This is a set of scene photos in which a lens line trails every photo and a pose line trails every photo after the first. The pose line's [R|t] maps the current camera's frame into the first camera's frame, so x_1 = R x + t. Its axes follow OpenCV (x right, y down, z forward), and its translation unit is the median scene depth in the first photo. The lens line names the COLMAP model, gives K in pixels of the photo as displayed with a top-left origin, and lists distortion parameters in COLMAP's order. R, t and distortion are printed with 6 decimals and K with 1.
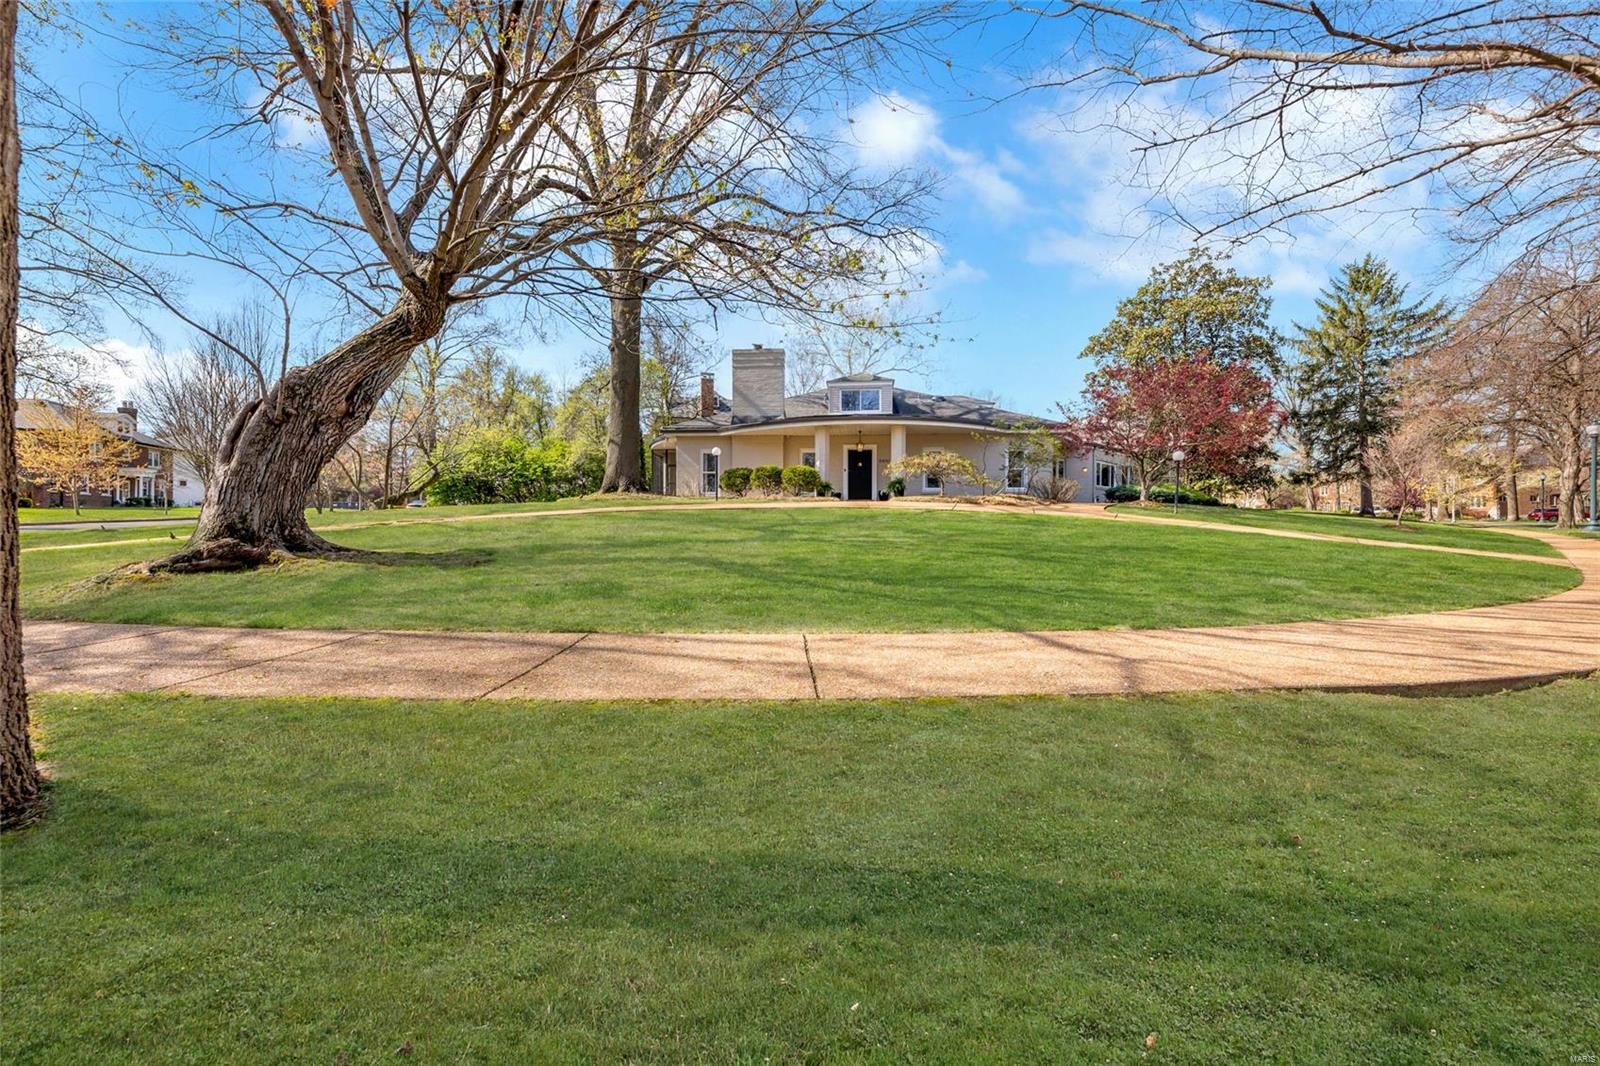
lens RADIAL K [[653.7, 0, 804.5], [0, 653.7, 529.5], [0, 0, 1]] dist [-0.001097, 0.000130]
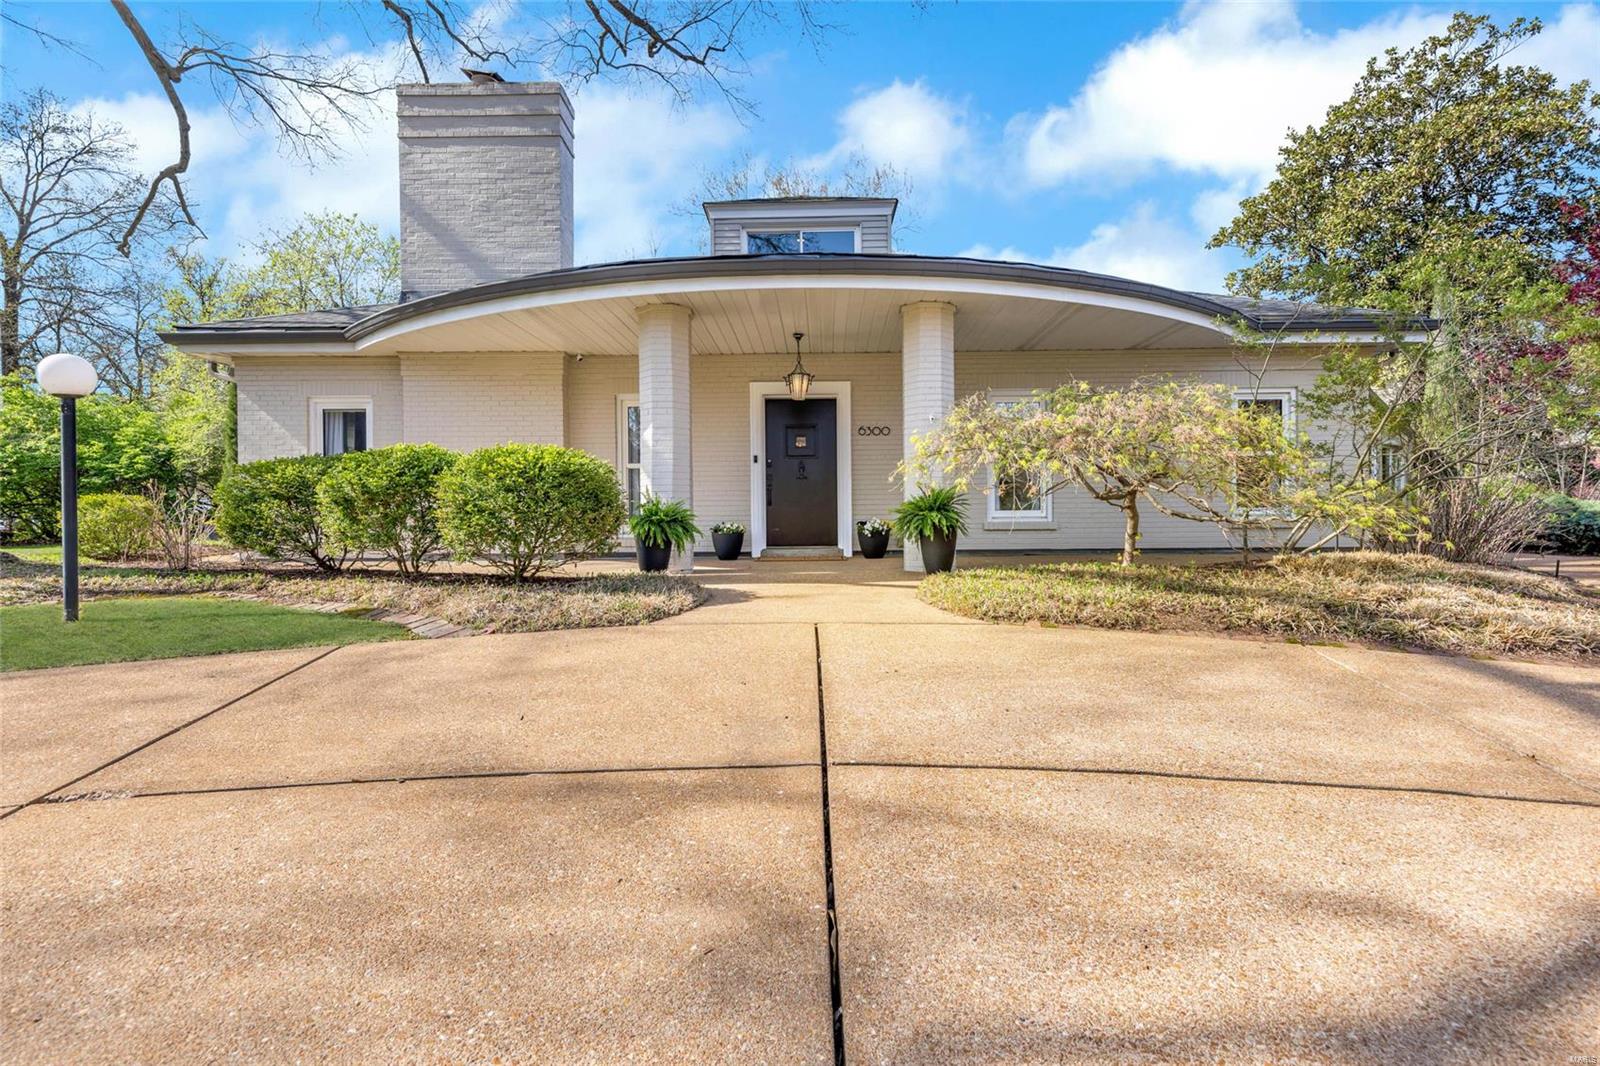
lens RADIAL K [[778.9, 0, 798.0], [0, 778.9, 535.7], [0, 0, 1]] dist [-0.001686, -0.000014]
pose [[0.997877, -0.011192, 0.064161, 0.054021], [0.010248, 0.999835, 0.015021, -0.054740], [-0.064319, -0.014332, 0.997826, 0.568496]]
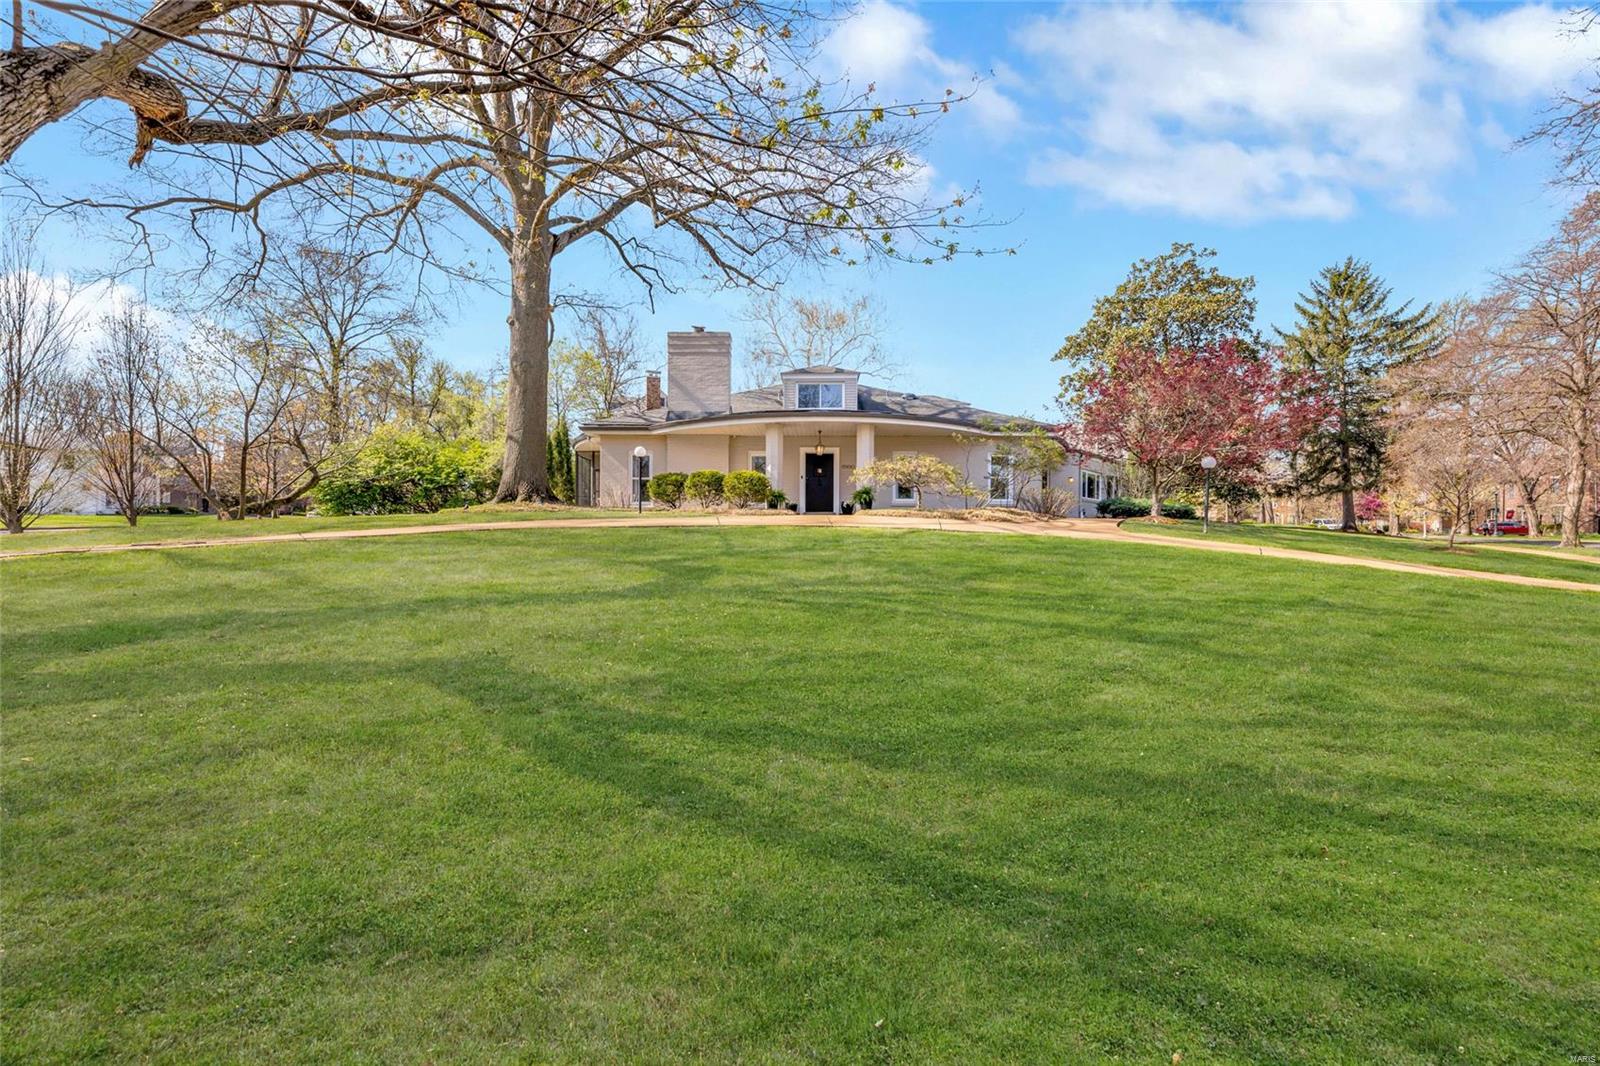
lens RADIAL K [[653.7, 0, 808.8], [0, 653.7, 534.8], [0, 0, 1]] dist [-0.001097, 0.000130]
pose [[0.997549, 0.003405, 0.069883, 0.011084], [-0.003020, 0.999980, -0.005612, -0.010840], [-0.069900, 0.005387, 0.997539, 0.145992]]
